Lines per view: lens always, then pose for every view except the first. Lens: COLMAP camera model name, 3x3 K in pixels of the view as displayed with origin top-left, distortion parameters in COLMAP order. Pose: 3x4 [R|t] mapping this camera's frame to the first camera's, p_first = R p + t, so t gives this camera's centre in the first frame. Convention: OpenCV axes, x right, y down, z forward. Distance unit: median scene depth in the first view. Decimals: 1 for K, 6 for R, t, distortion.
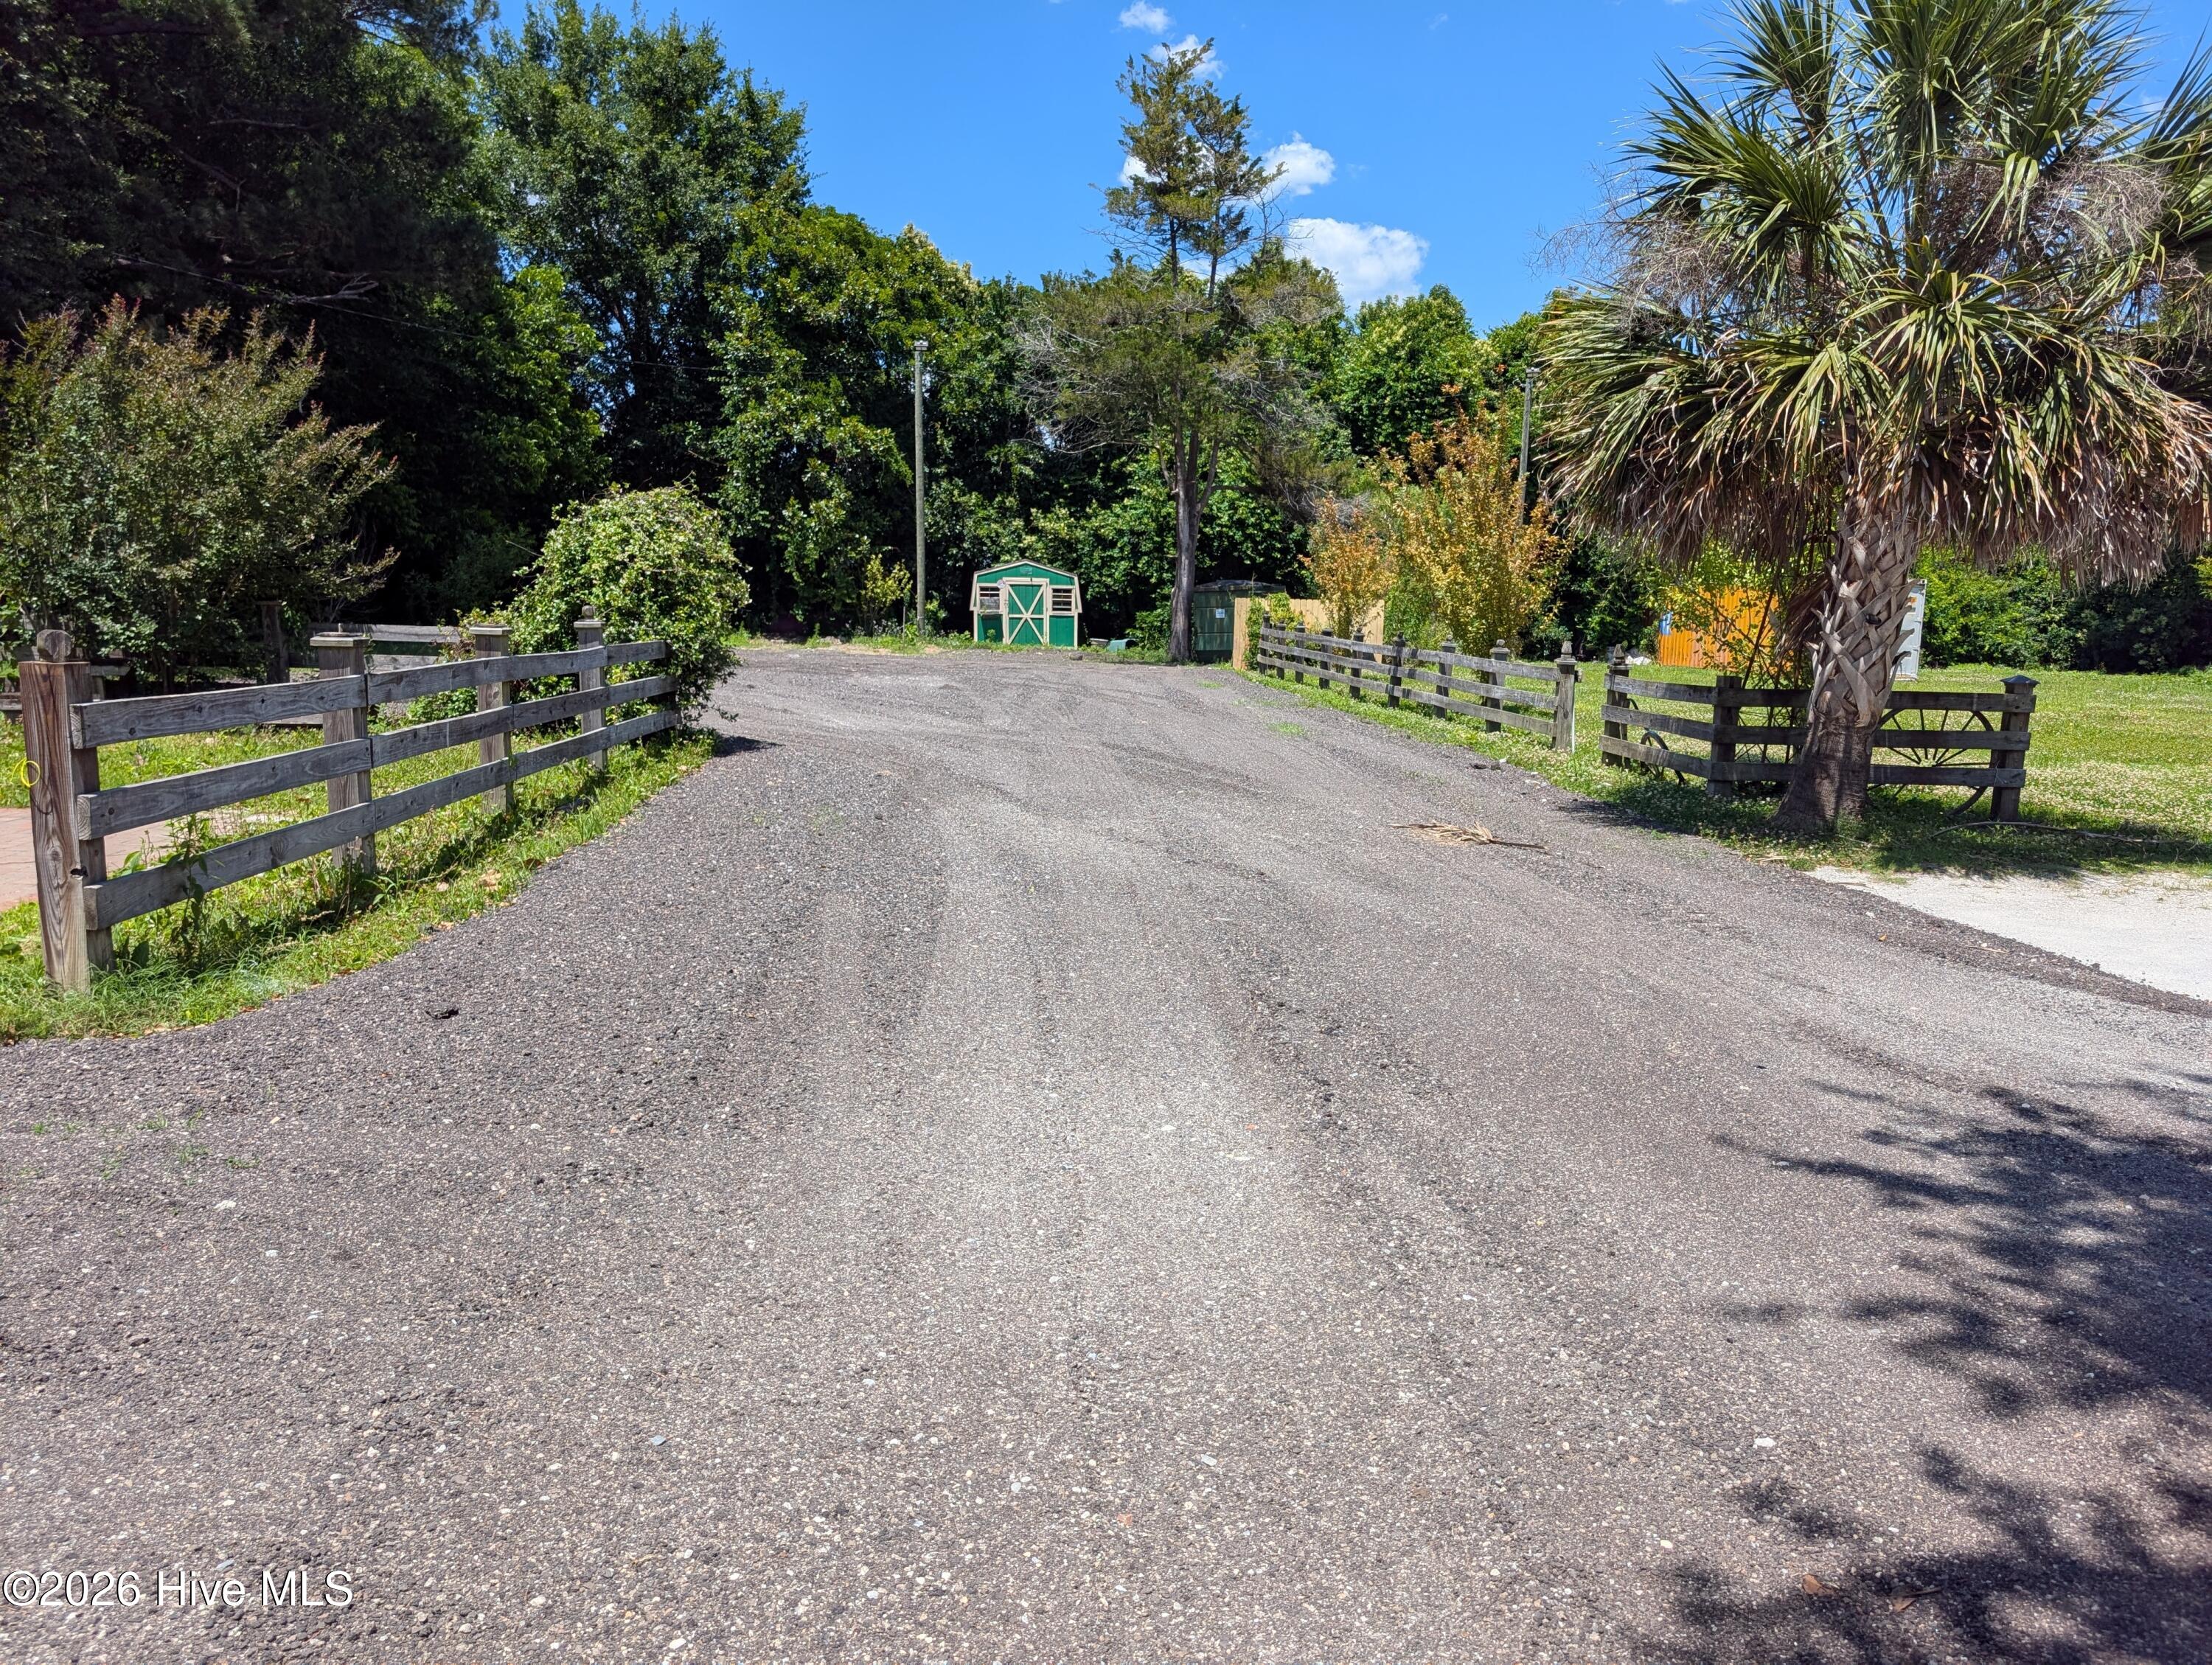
lens RADIAL K [[1592.5, 0, 1101.0], [0, 1592.5, 826.3], [0, 0, 1]] dist [0.026250, -0.025804]
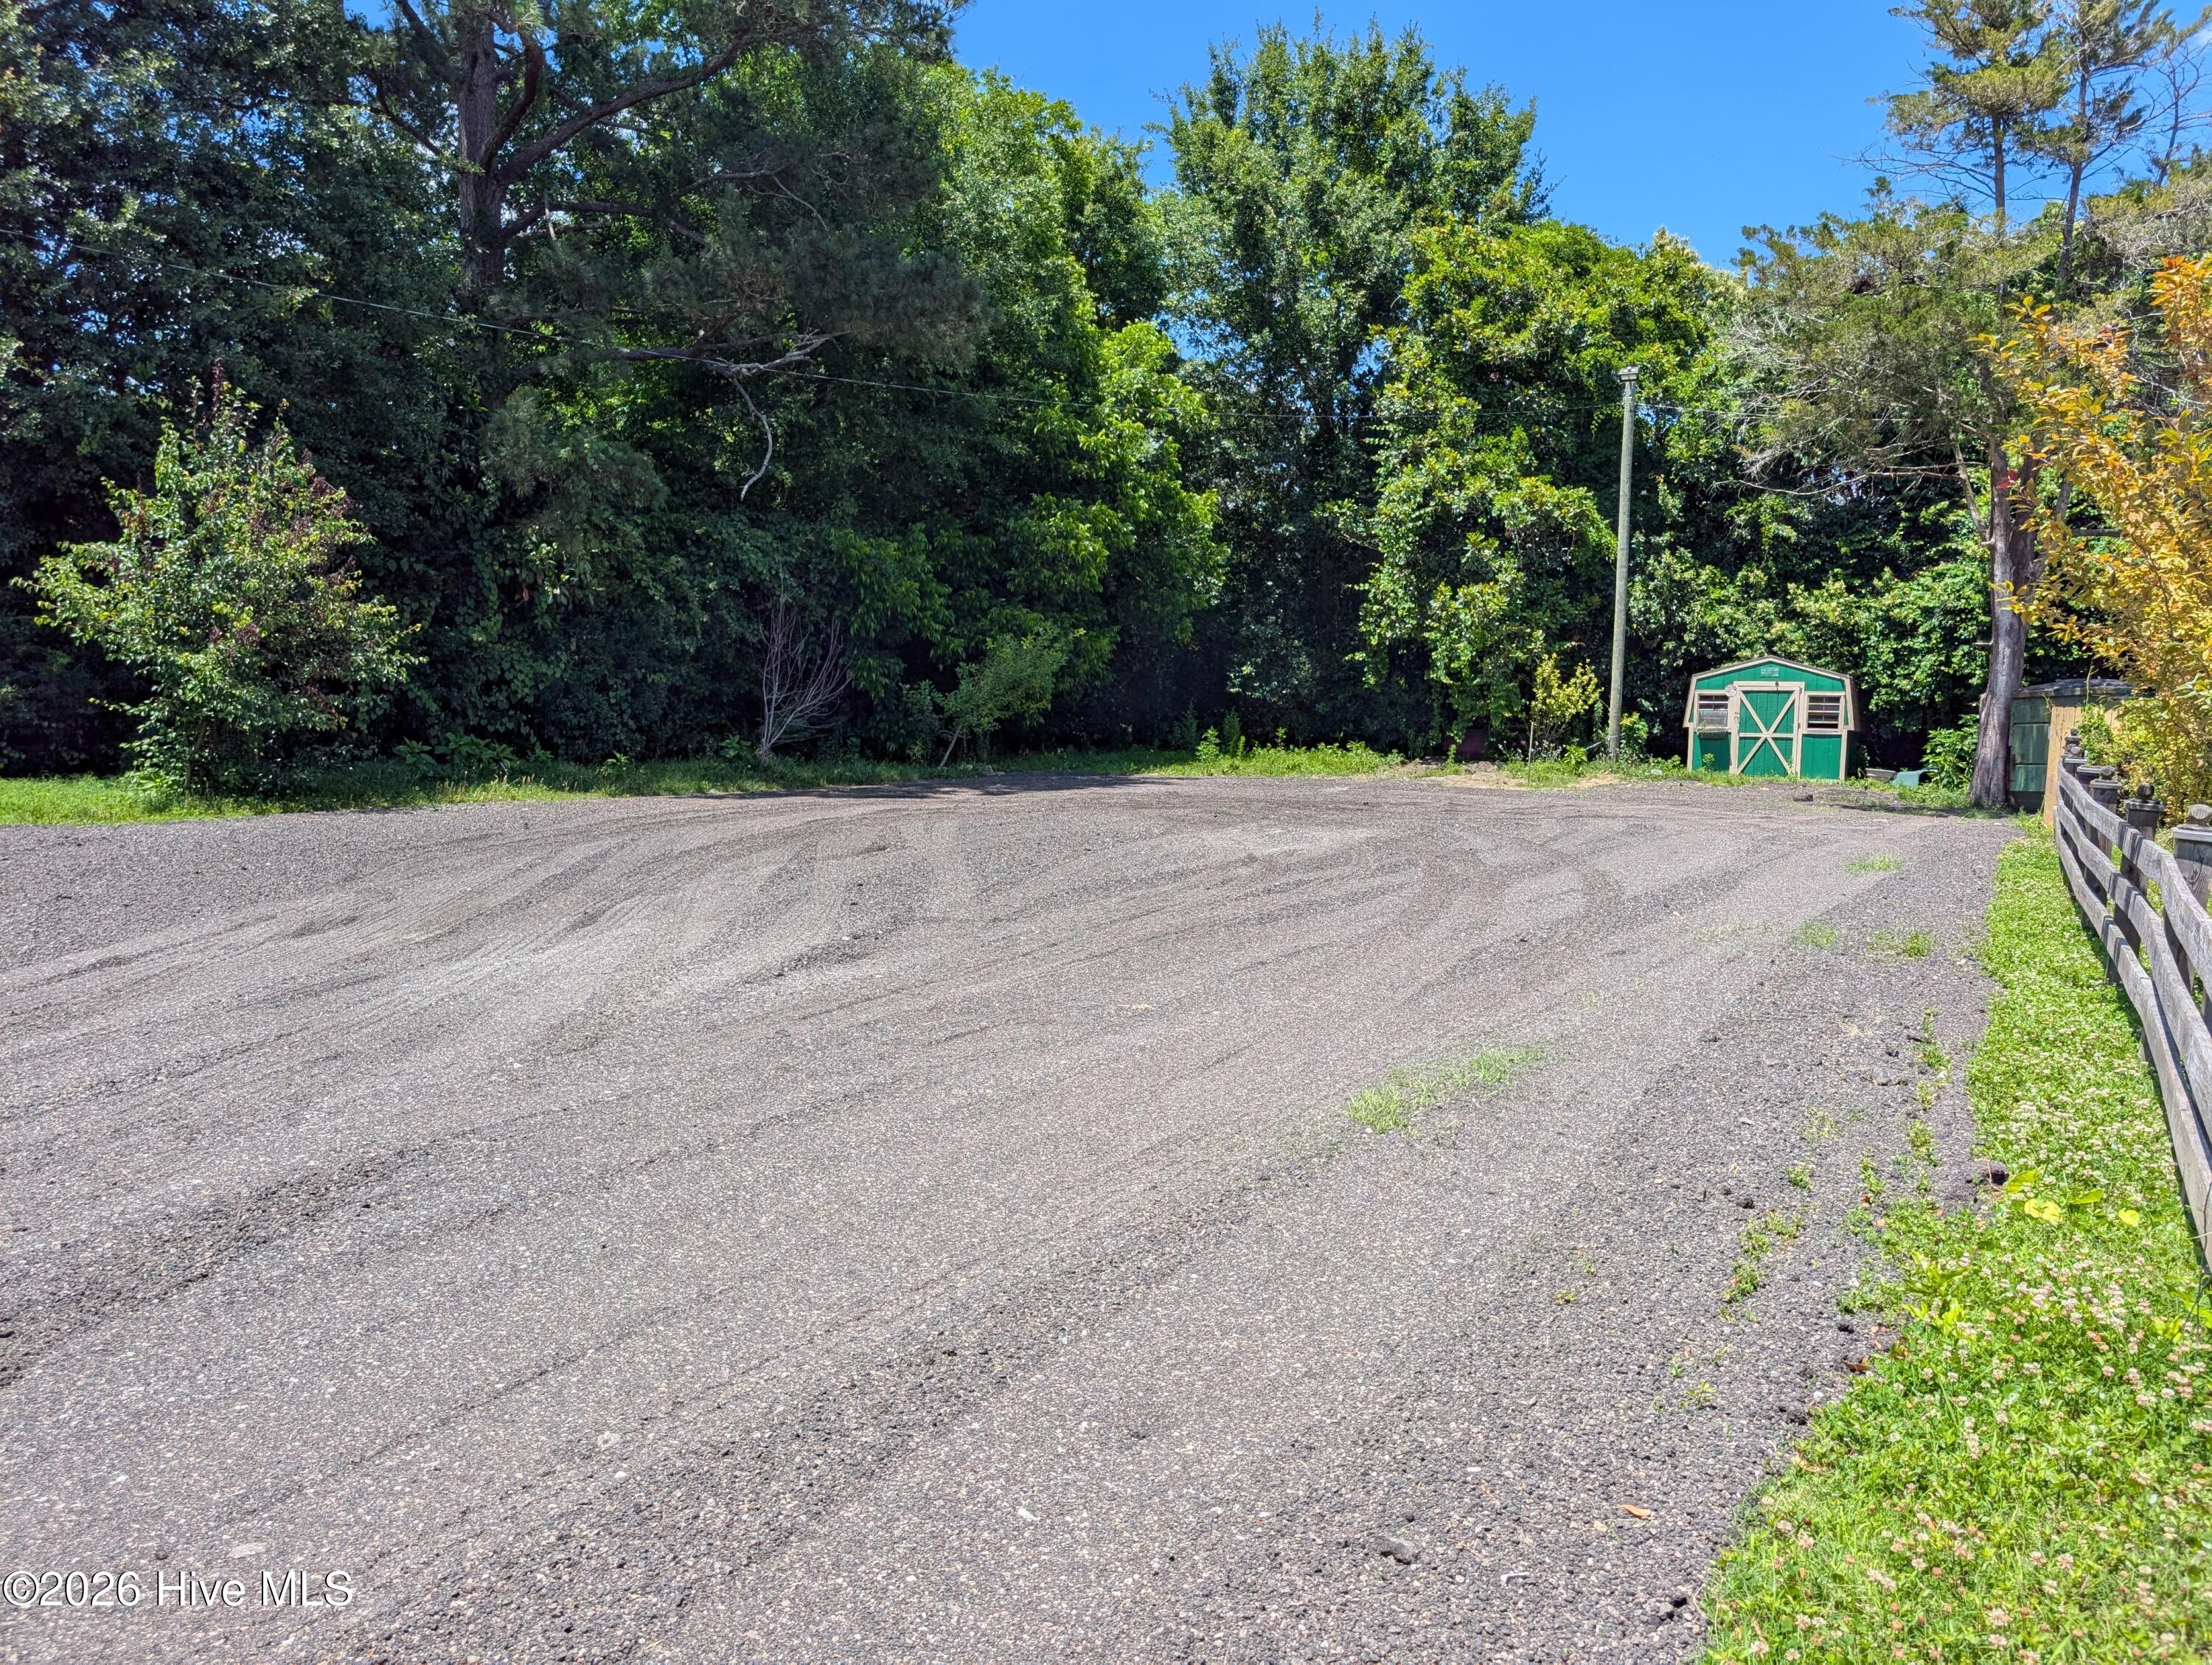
lens RADIAL K [[1592.5, 0, 1121.4], [0, 1592.5, 848.1], [0, 0, 1]] dist [0.026250, -0.025804]
pose [[0.851600, 0.040667, -0.522612, 0.081278], [-0.070662, 0.996792, -0.037578, -0.035607], [0.519408, 0.068930, 0.851742, 0.254801]]
